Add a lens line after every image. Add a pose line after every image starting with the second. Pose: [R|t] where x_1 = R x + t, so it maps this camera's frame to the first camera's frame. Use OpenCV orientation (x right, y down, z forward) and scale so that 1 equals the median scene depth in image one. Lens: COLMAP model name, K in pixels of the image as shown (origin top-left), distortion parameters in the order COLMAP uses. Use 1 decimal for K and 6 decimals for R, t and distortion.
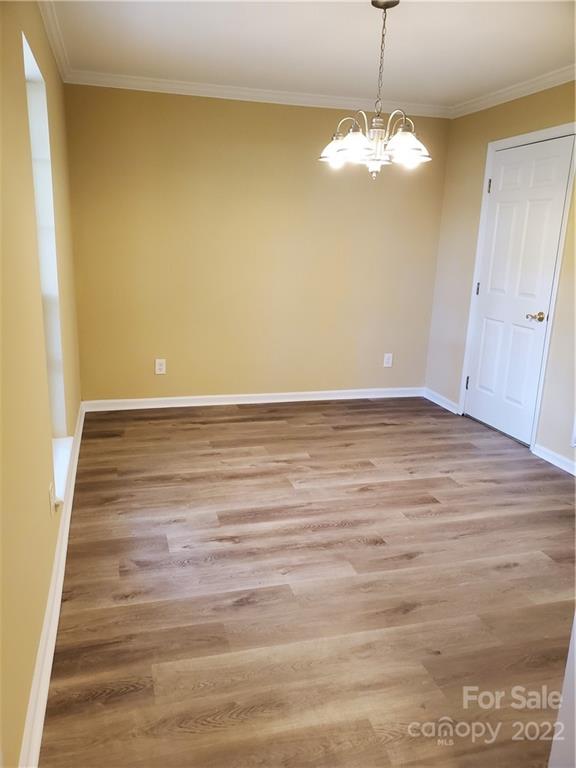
lens RADIAL K [[602.8, 0, 284.7], [0, 602.8, 386.1], [0, 0, 1]] dist [0.104548, -0.092843]
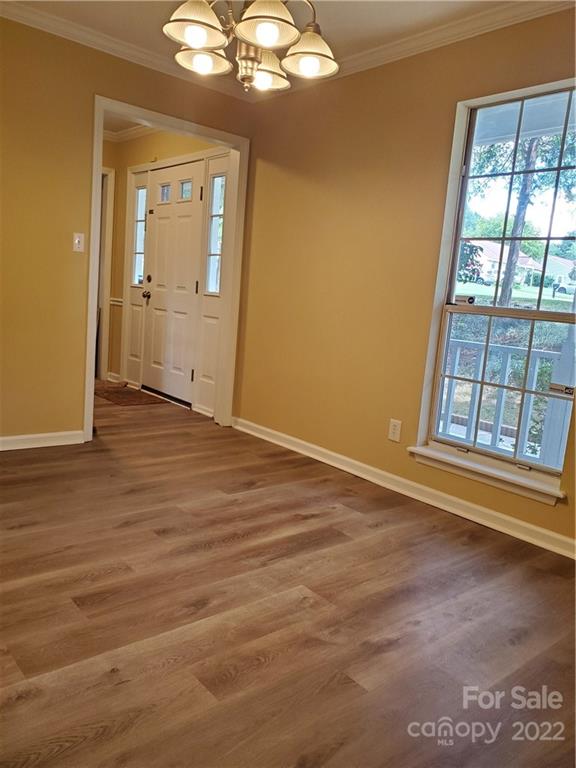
lens RADIAL K [[602.8, 0, 284.7], [0, 602.8, 386.1], [0, 0, 1]] dist [0.104548, -0.092843]
pose [[-0.903808, -0.037487, -0.426294, 0.367944], [-0.205798, 0.911476, 0.356171, -0.289852], [0.375205, 0.409641, -0.831514, 1.664152]]
